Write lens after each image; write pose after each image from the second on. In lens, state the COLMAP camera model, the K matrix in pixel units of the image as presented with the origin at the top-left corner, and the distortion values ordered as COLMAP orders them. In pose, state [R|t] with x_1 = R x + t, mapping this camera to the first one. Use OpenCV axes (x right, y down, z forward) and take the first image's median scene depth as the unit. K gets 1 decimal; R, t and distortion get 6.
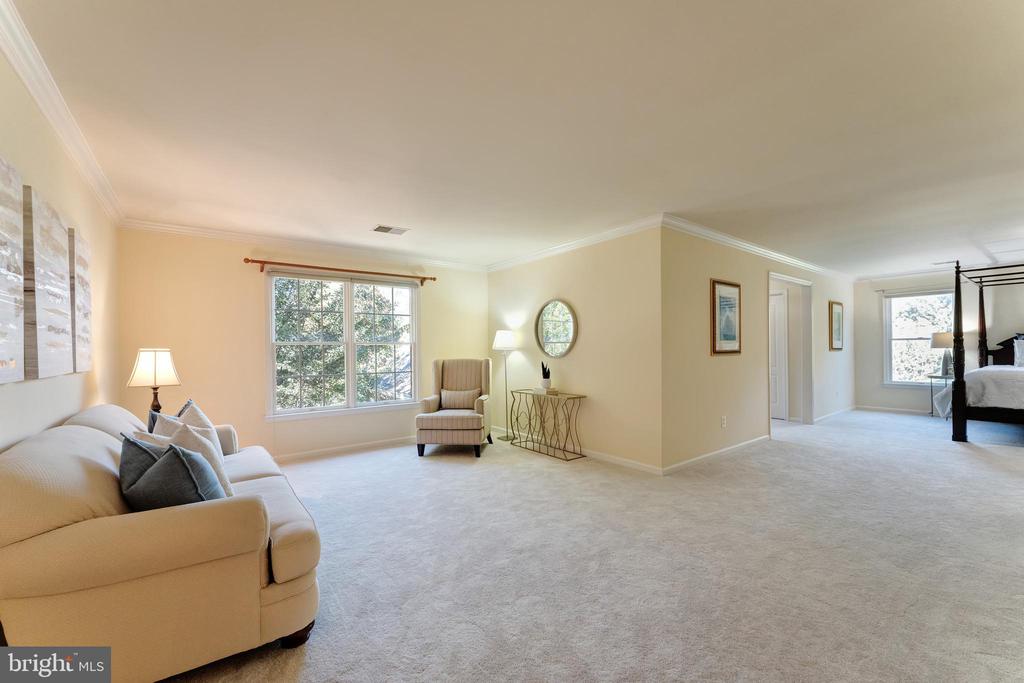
lens RADIAL K [[408.3, 0, 511.9], [0, 408.3, 349.3], [0, 0, 1]] dist [0.001934, 0.000208]
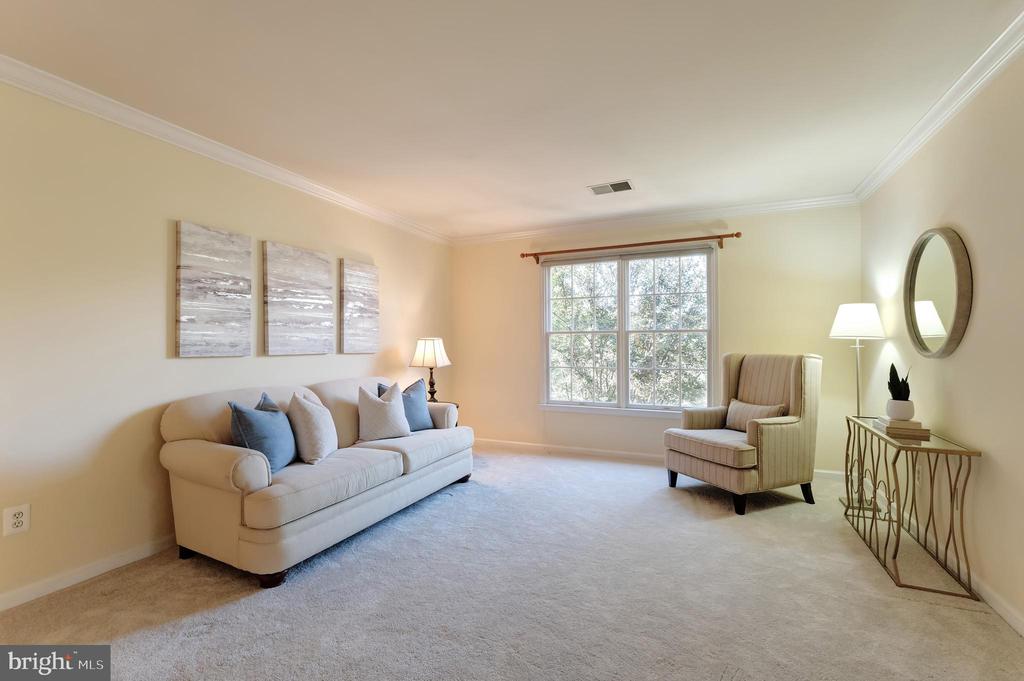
lens RADIAL K [[463.4, 0, 512.0], [0, 463.4, 340.5], [0, 0, 1]] dist [-0.000413, -0.000134]
pose [[0.473328, 0.002462, -0.880883, 0.362619], [-0.002575, 0.999996, 0.001411, 0.002743], [0.880882, 0.001601, 0.473333, 0.363089]]
